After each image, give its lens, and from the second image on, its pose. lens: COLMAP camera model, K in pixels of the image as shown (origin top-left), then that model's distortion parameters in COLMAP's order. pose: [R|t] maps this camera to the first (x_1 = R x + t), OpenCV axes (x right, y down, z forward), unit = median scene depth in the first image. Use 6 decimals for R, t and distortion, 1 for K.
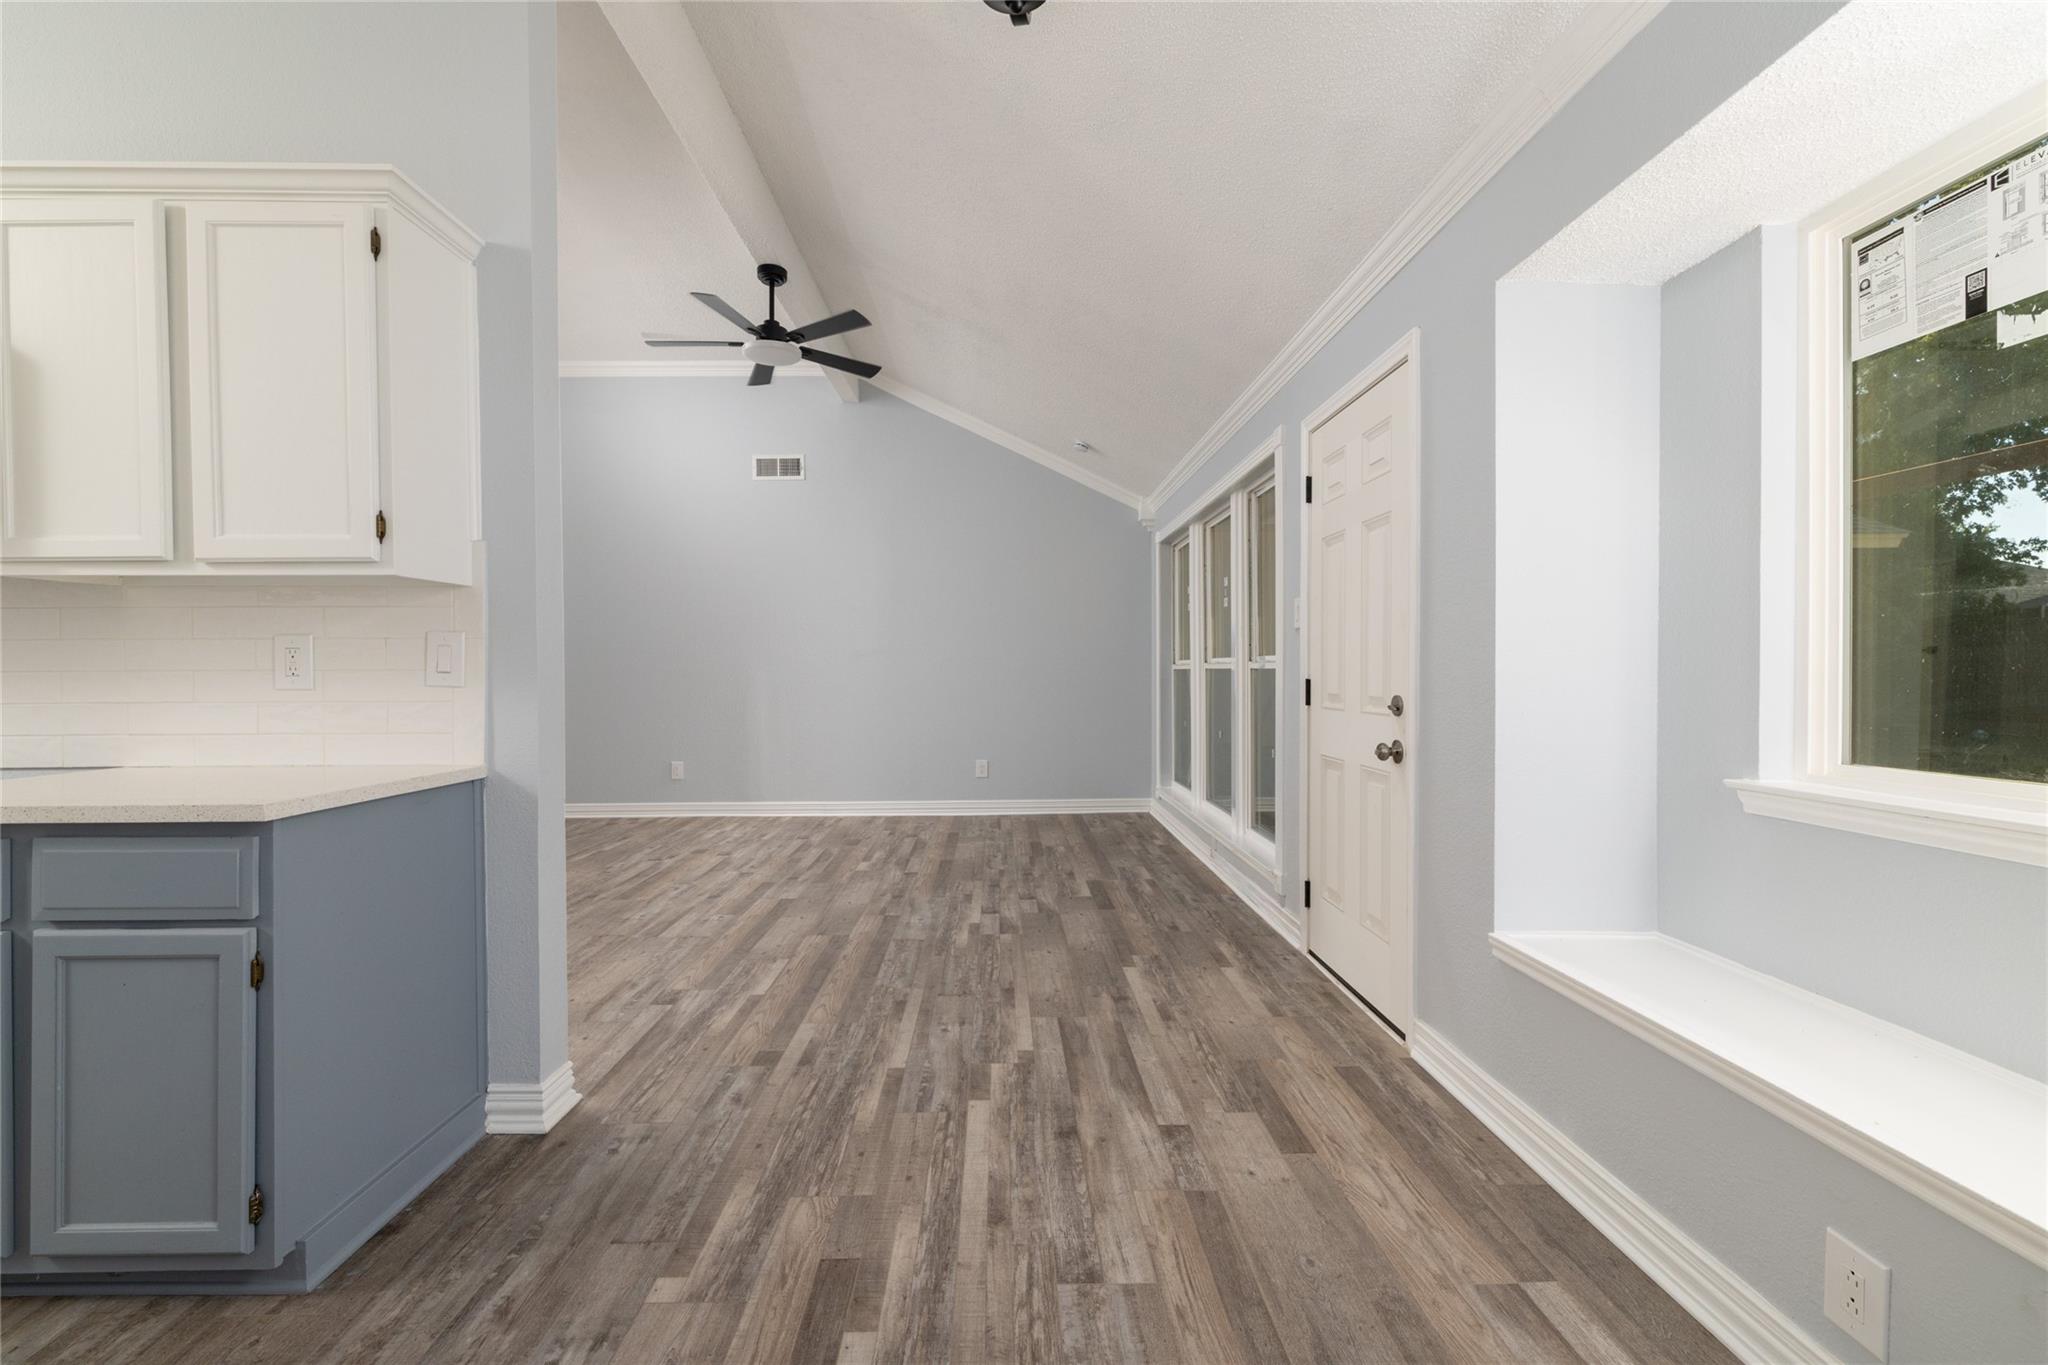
lens RADIAL K [[876.9, 0, 1019.1], [0, 876.9, 679.4], [0, 0, 1]] dist [-0.001006, 0.000871]
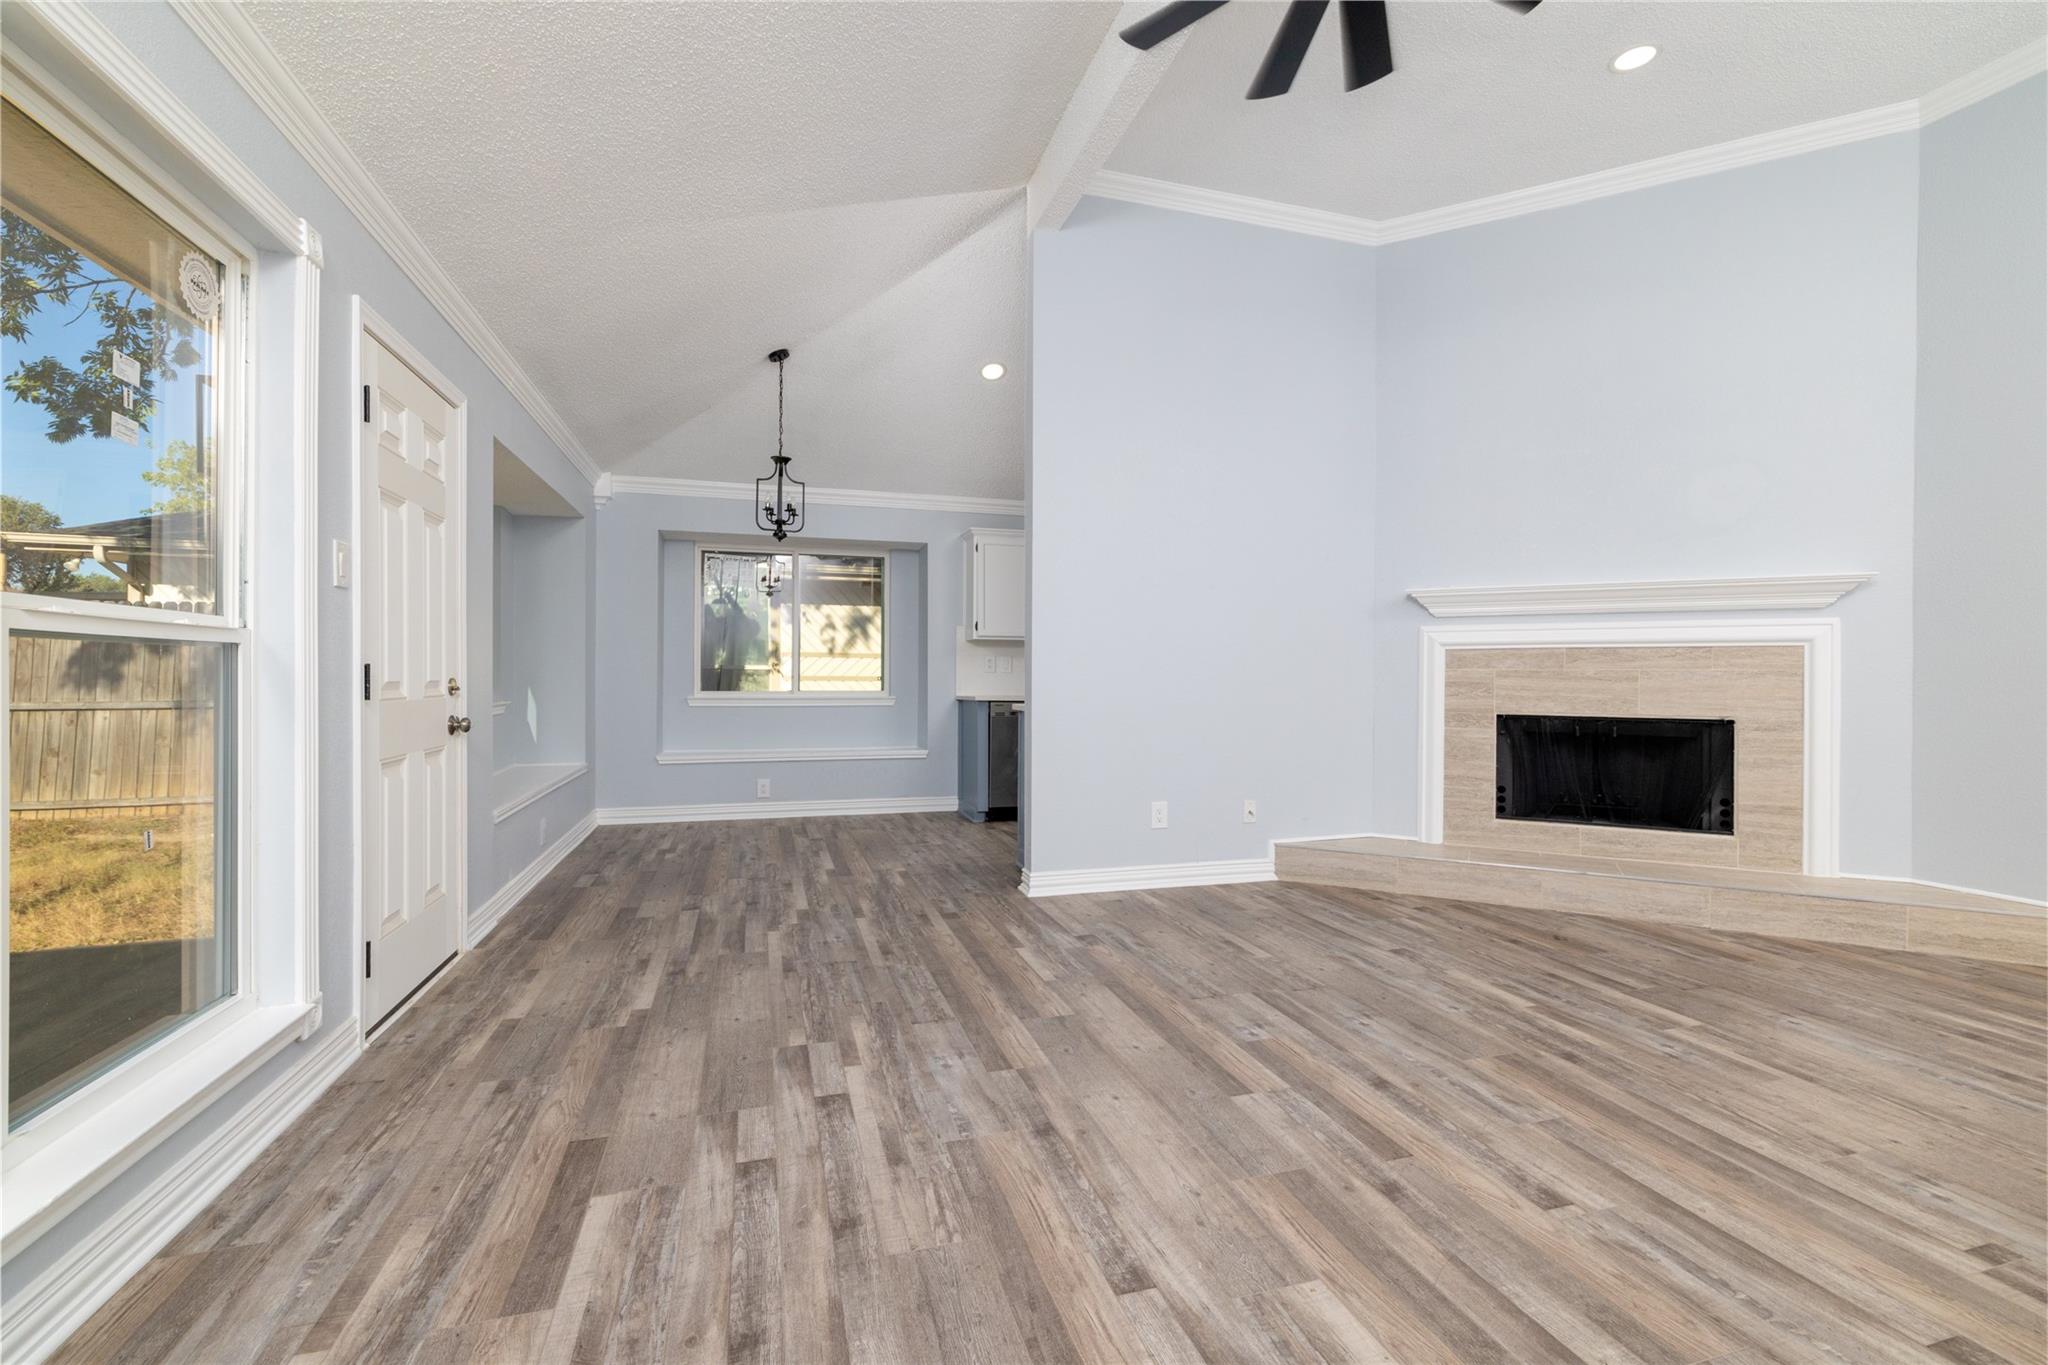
lens RADIAL K [[876.9, 0, 1019.1], [0, 876.9, 679.4], [0, 0, 1]] dist [-0.001006, 0.000871]
pose [[-0.964963, 0.000008, -0.262387, -0.002438], [-0.003918, 0.999888, 0.014437, -0.000183], [0.262357, 0.014959, -0.964855, 1.661637]]
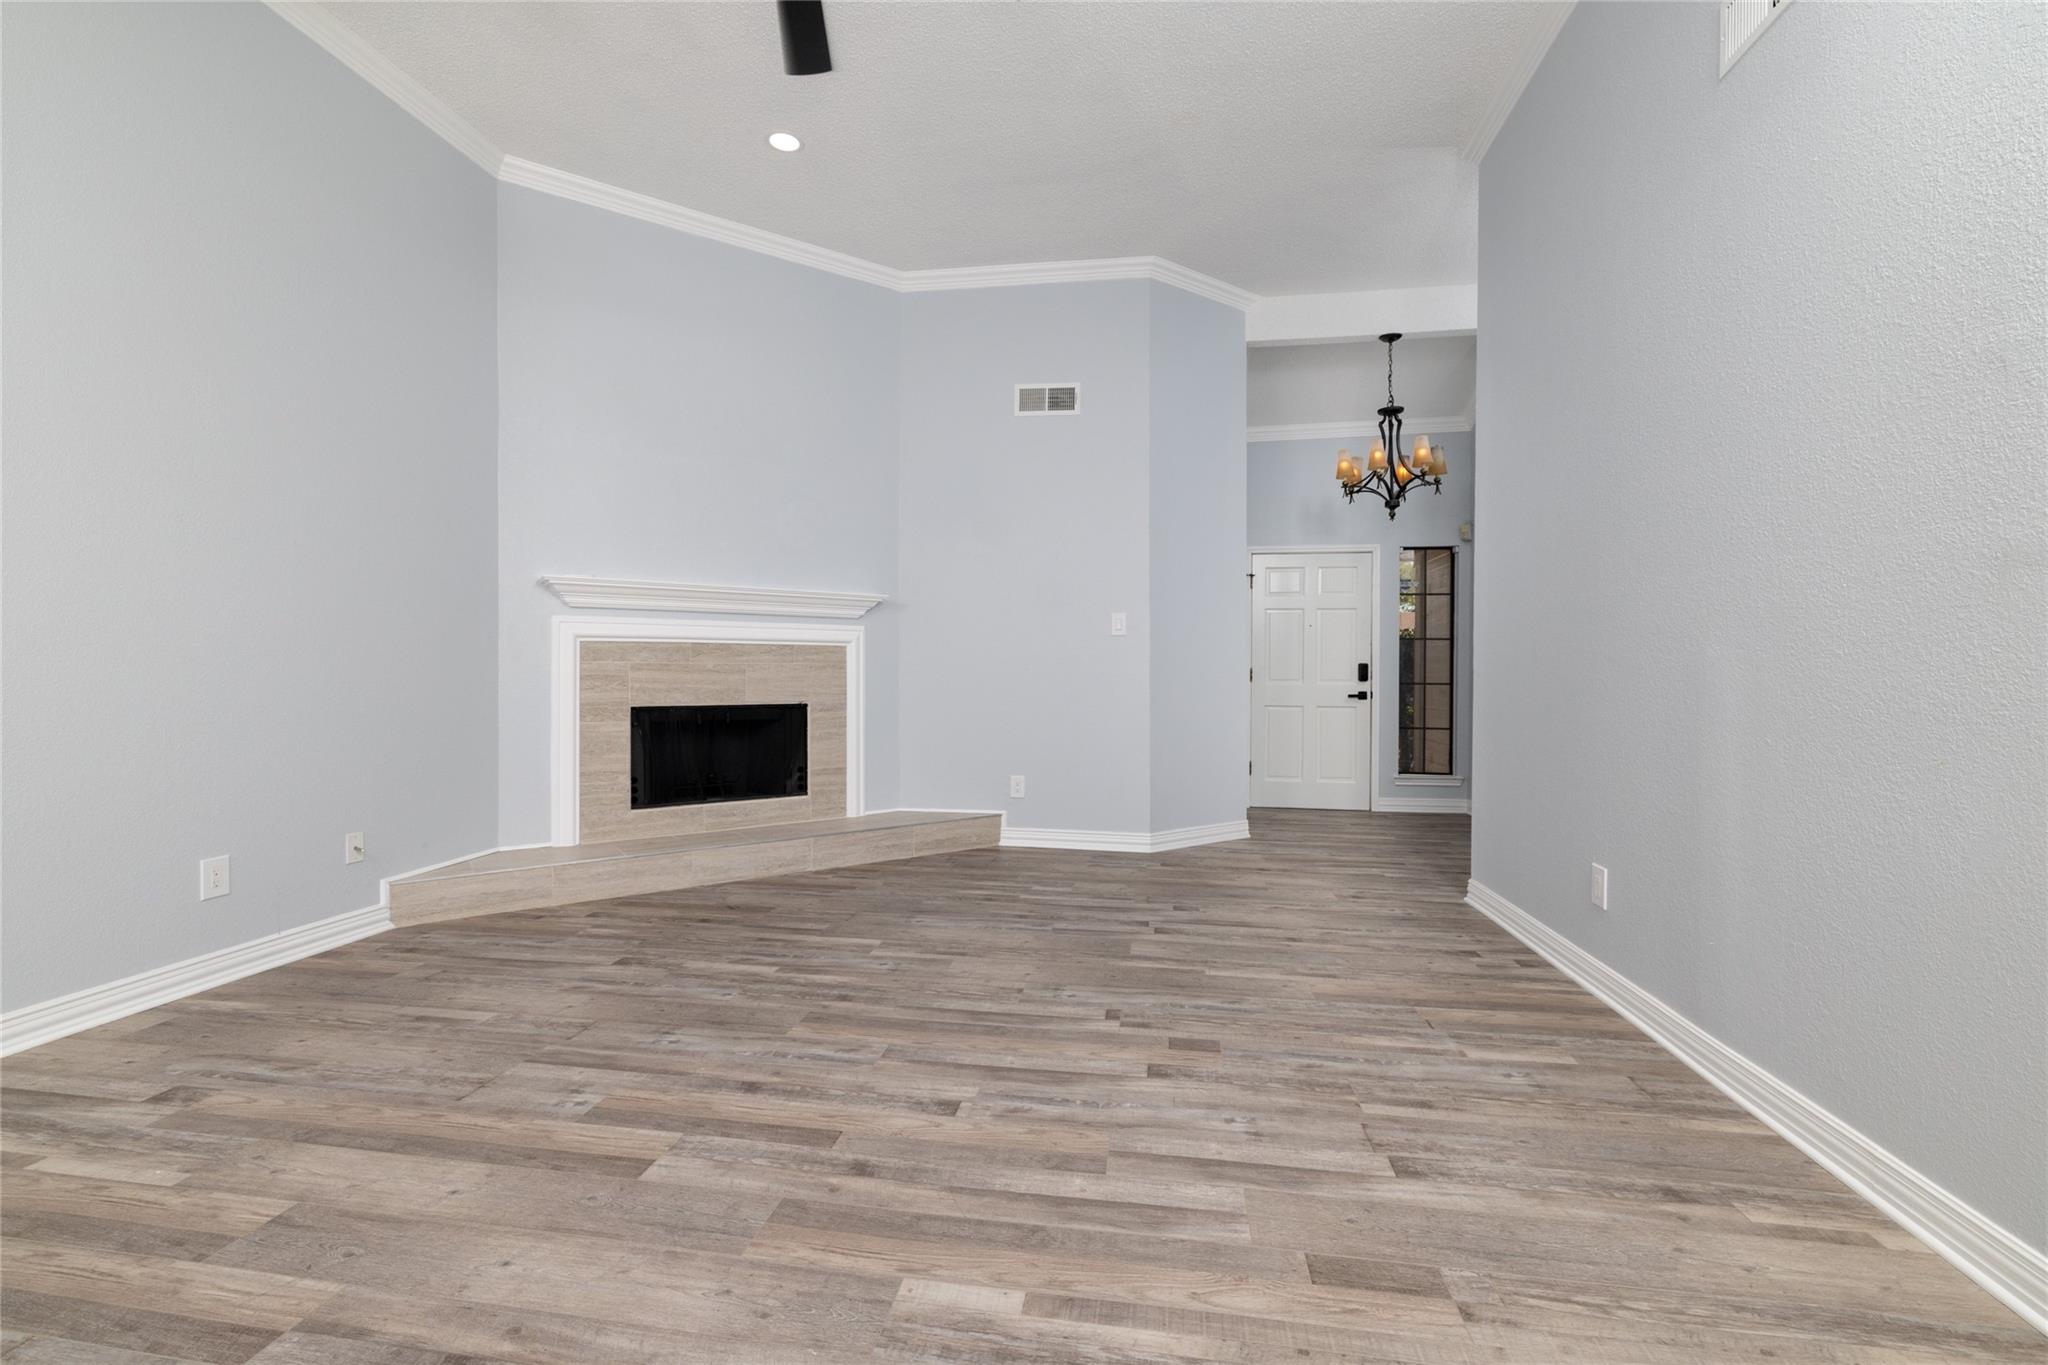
lens RADIAL K [[876.9, 0, 1019.1], [0, 876.9, 679.4], [0, 0, 1]] dist [-0.001006, 0.000871]
pose [[-0.186016, 0.011270, -0.982482, 0.140756], [-0.011502, 0.999841, 0.013646, 0.001862], [0.982479, 0.013839, -0.185857, 1.432110]]
